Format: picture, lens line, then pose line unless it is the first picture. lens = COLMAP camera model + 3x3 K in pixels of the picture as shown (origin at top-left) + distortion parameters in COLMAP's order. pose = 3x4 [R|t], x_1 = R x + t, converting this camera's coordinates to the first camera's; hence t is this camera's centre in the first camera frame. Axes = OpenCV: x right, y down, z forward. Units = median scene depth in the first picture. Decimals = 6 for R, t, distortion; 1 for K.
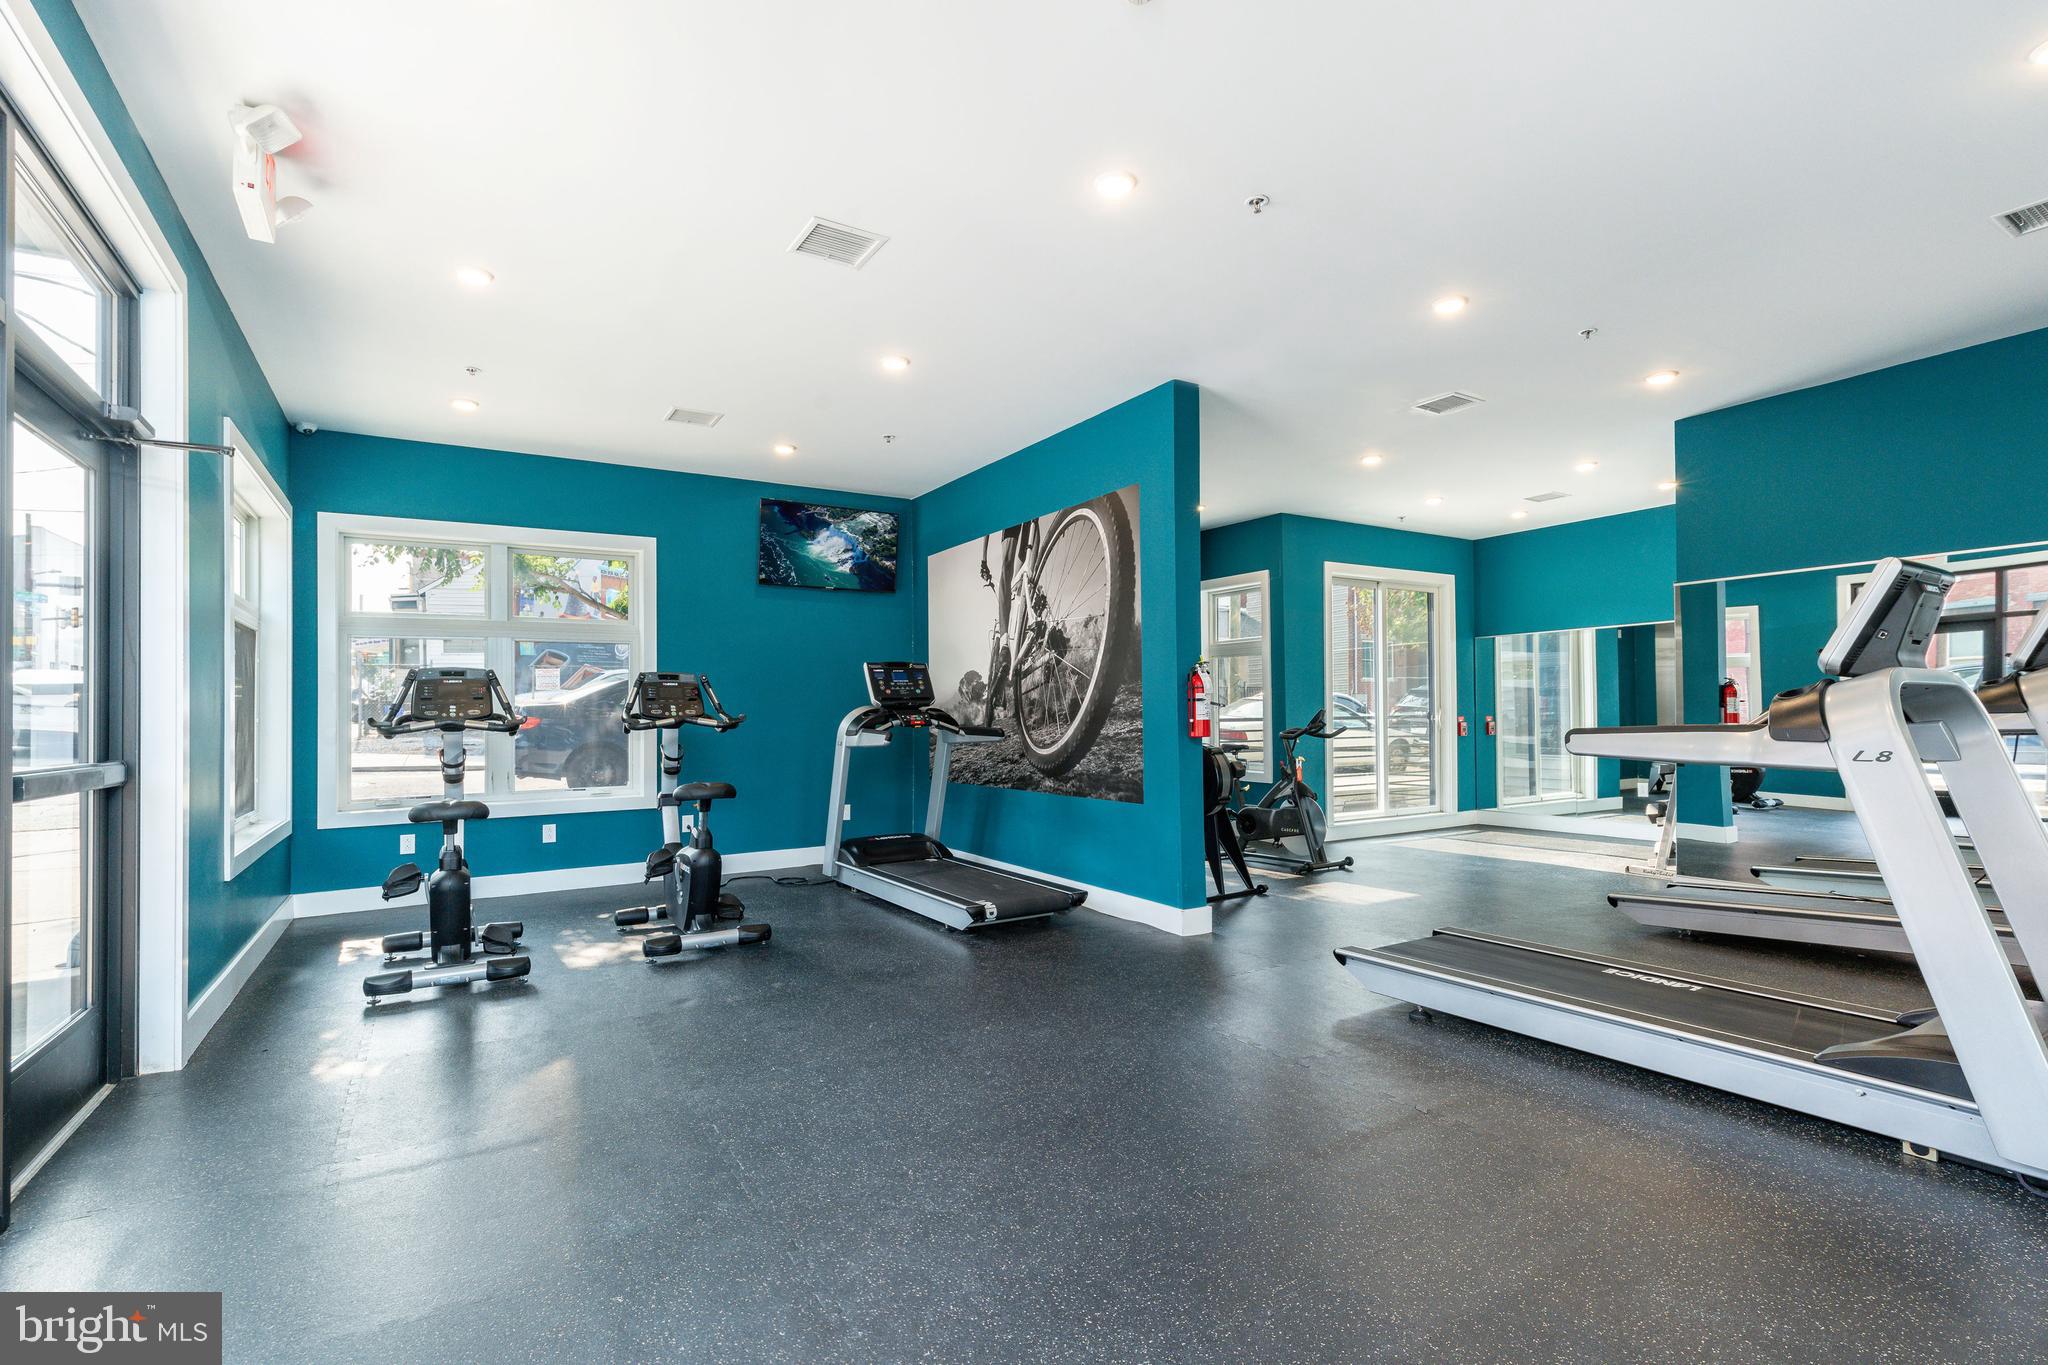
lens RADIAL K [[911.7, 0, 1025.6], [0, 911.7, 700.9], [0, 0, 1]] dist [0.008123, -0.000582]
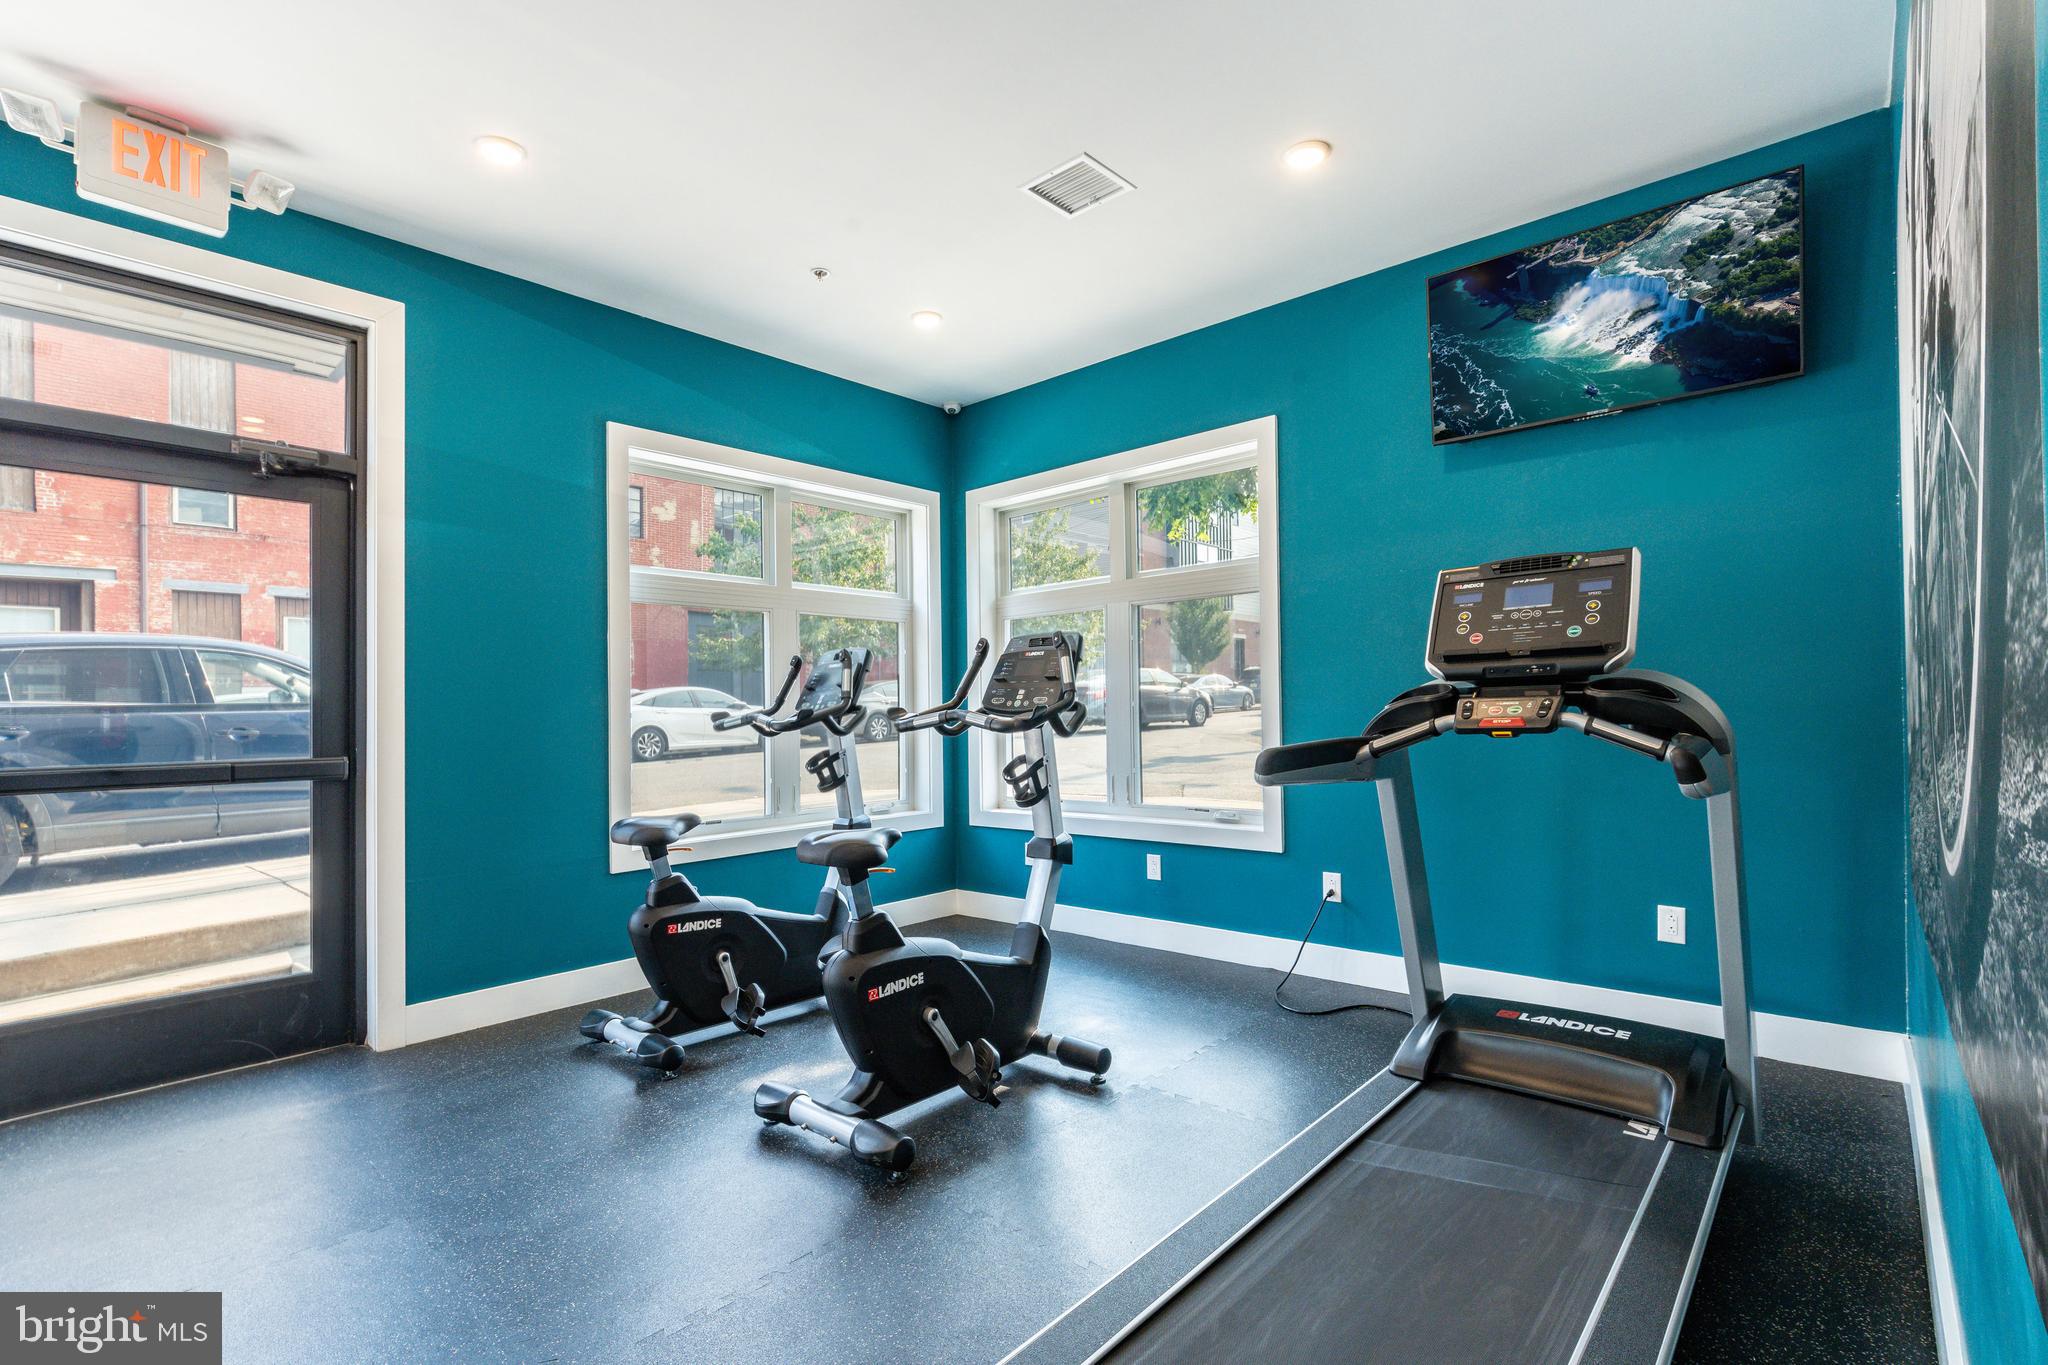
lens RADIAL K [[950.9, 0, 1029.3], [0, 950.9, 693.6], [0, 0, 1]] dist [-0.015724, -0.000105]
pose [[0.275111, -0.012932, -0.961326, 0.150466], [0.028323, 0.999585, -0.005341, 0.008129], [0.960995, -0.025759, 0.275363, 0.605776]]
